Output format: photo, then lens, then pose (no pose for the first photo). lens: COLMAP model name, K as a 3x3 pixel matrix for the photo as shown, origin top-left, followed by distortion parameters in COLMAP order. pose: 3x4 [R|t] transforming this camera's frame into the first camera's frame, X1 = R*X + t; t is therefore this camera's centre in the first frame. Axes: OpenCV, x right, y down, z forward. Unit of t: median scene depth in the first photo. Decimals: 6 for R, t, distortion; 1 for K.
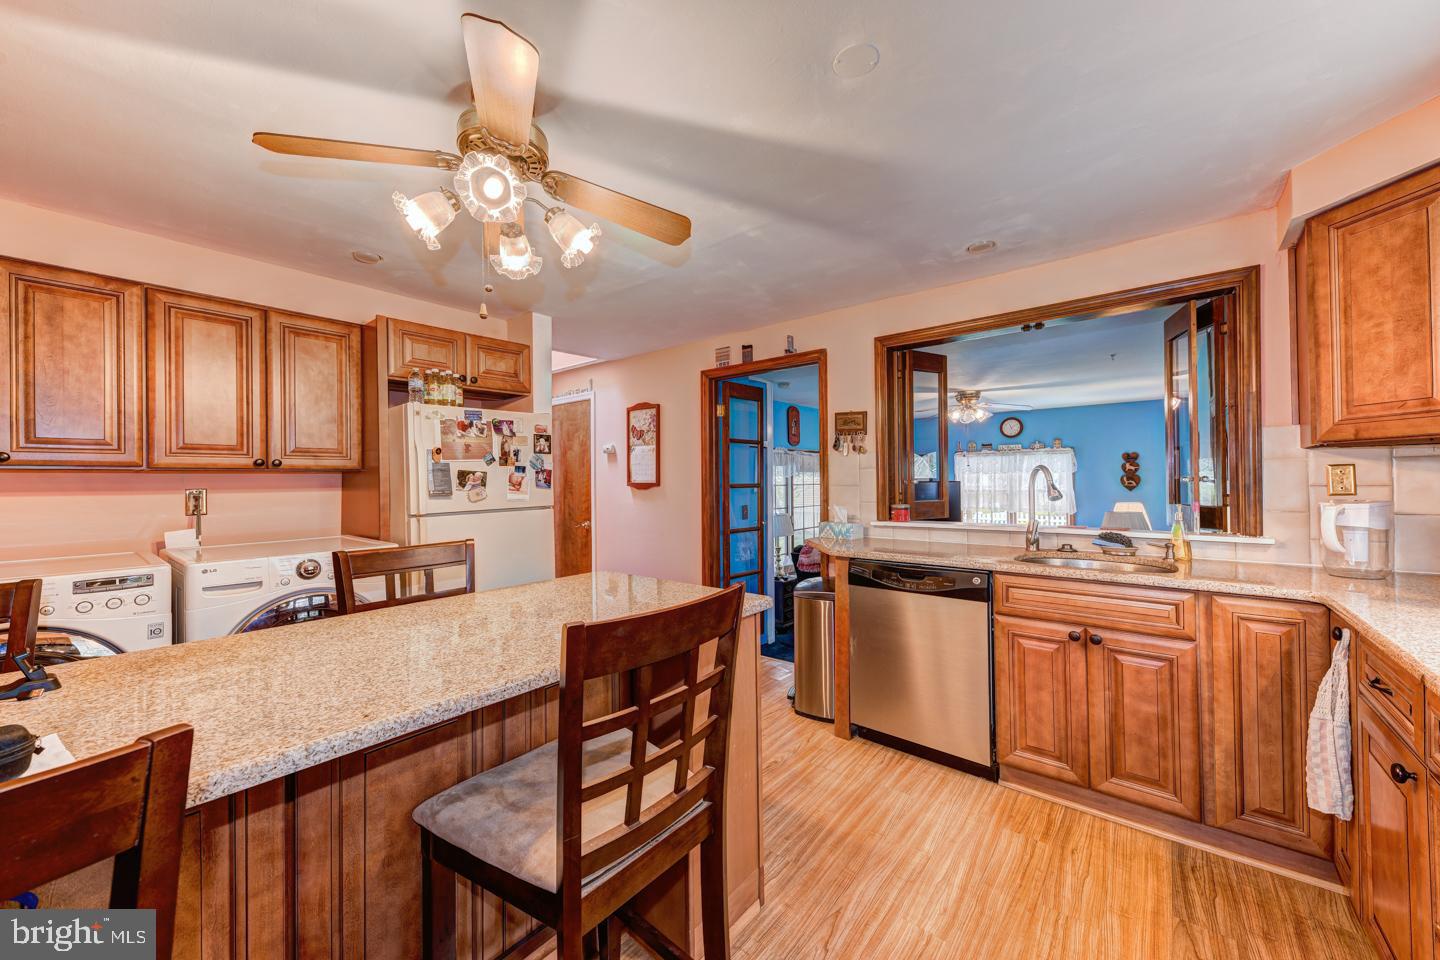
lens RADIAL K [[542.8, 0, 728.8], [0, 542.8, 479.3], [0, 0, 1]] dist [0.014588, -0.000819]
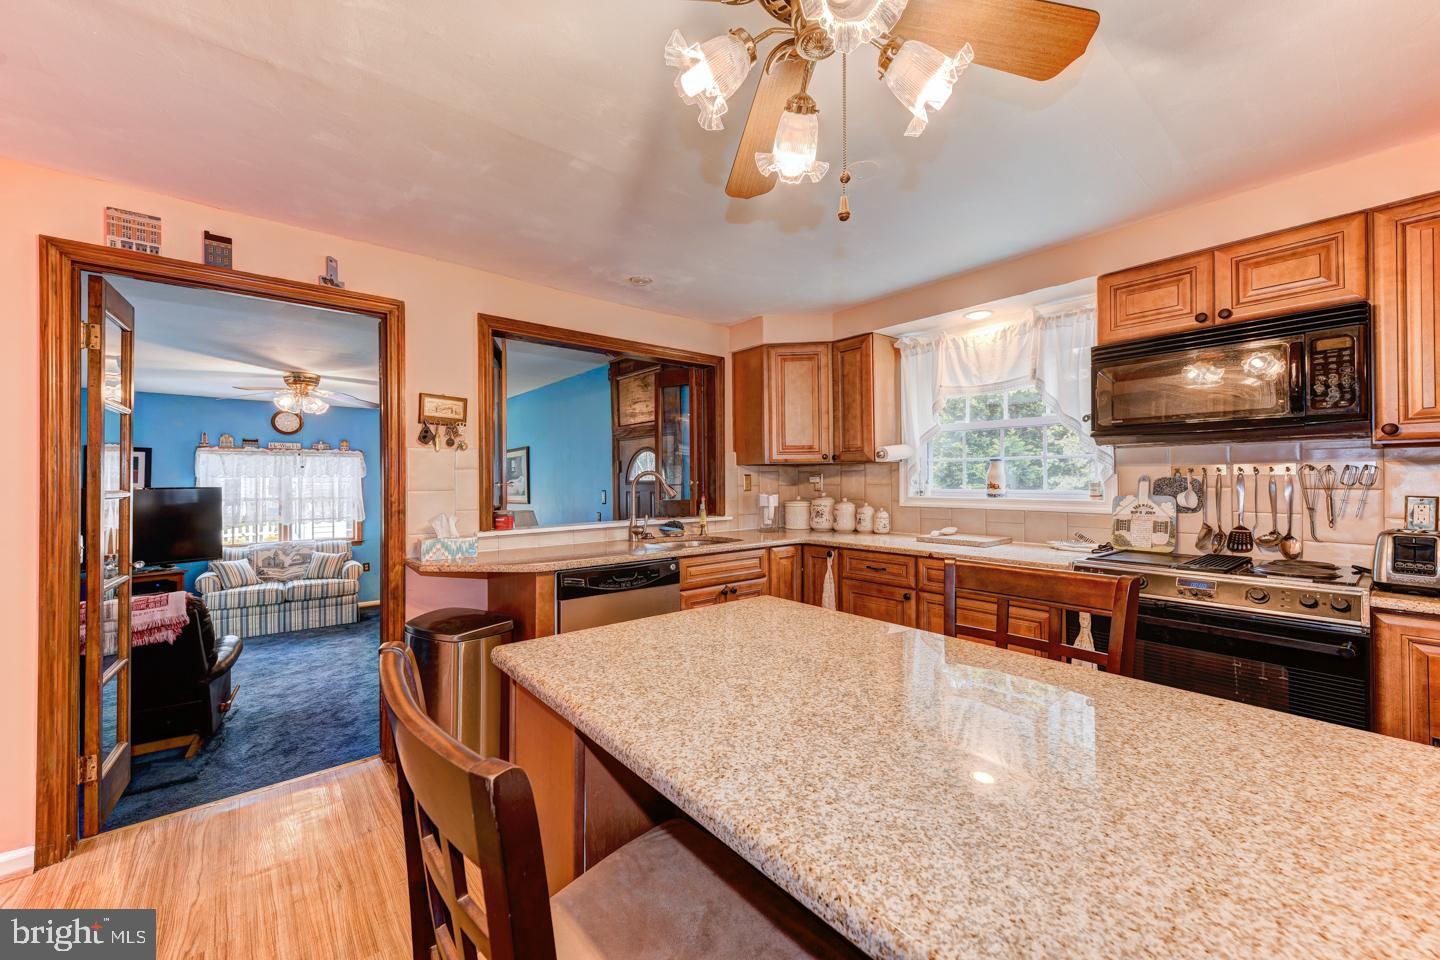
lens RADIAL K [[542.8, 0, 727.7], [0, 542.8, 477.7], [0, 0, 1]] dist [0.014588, -0.000819]
pose [[0.183485, 0.010717, 0.982964, -0.388386], [0.002413, 0.999933, -0.011352, 0.003078], [-0.983019, 0.004455, 0.183447, 0.375404]]
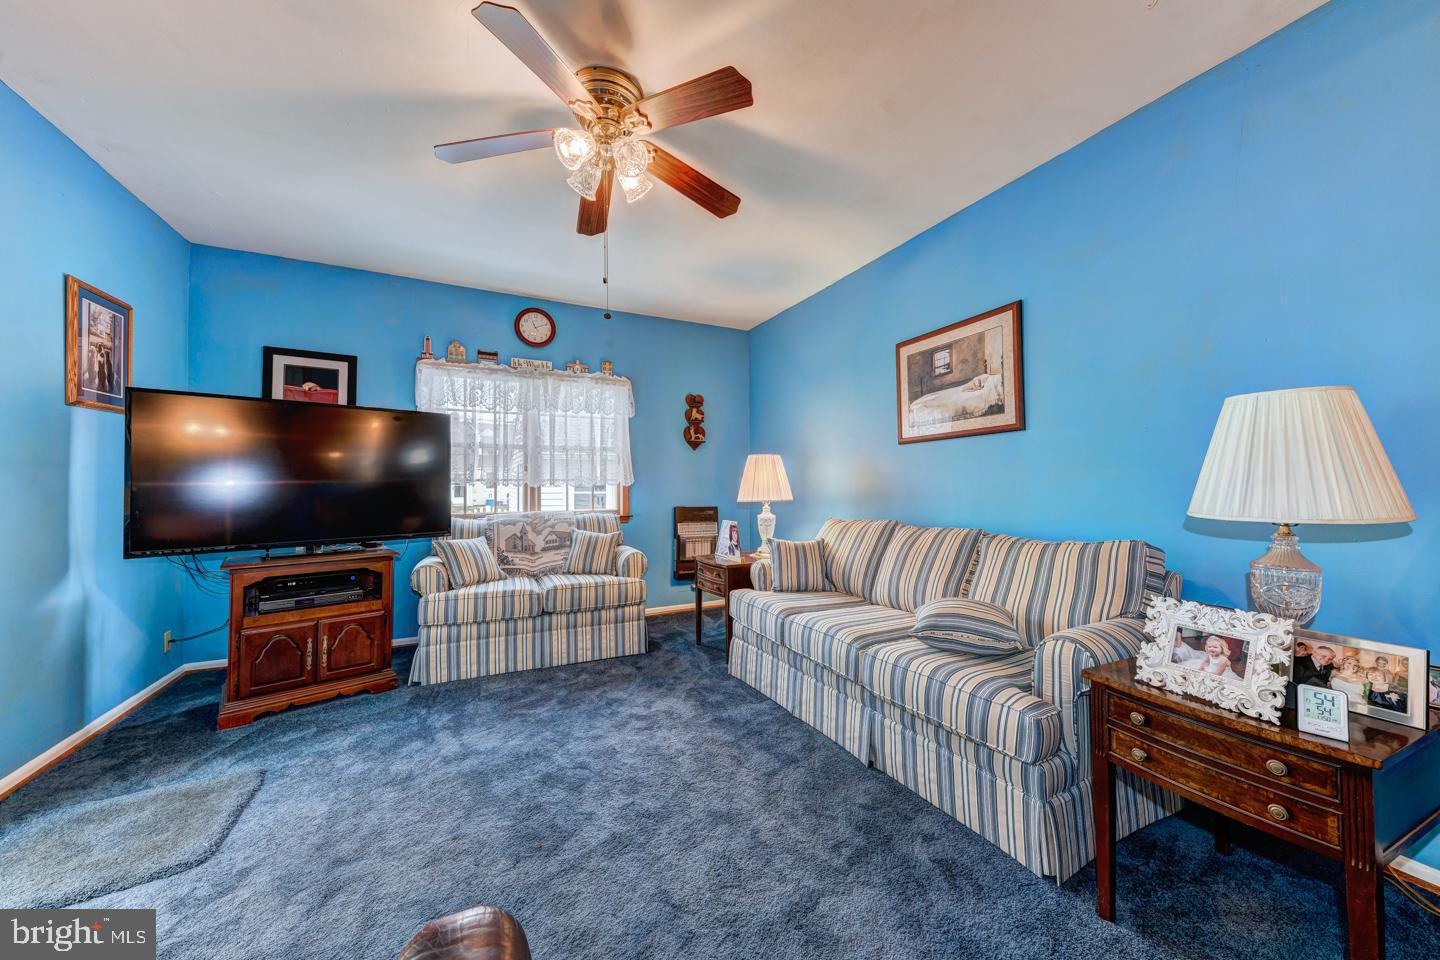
lens RADIAL K [[512.2, 0, 743.3], [0, 512.2, 477.0], [0, 0, 1]] dist [0.012436, -0.001640]
pose [[0.401557, 0.012615, 0.915747, 0.285572], [-0.002078, 0.999915, -0.012863, 0.124247], [-0.915832, 0.003262, 0.401549, 1.271321]]
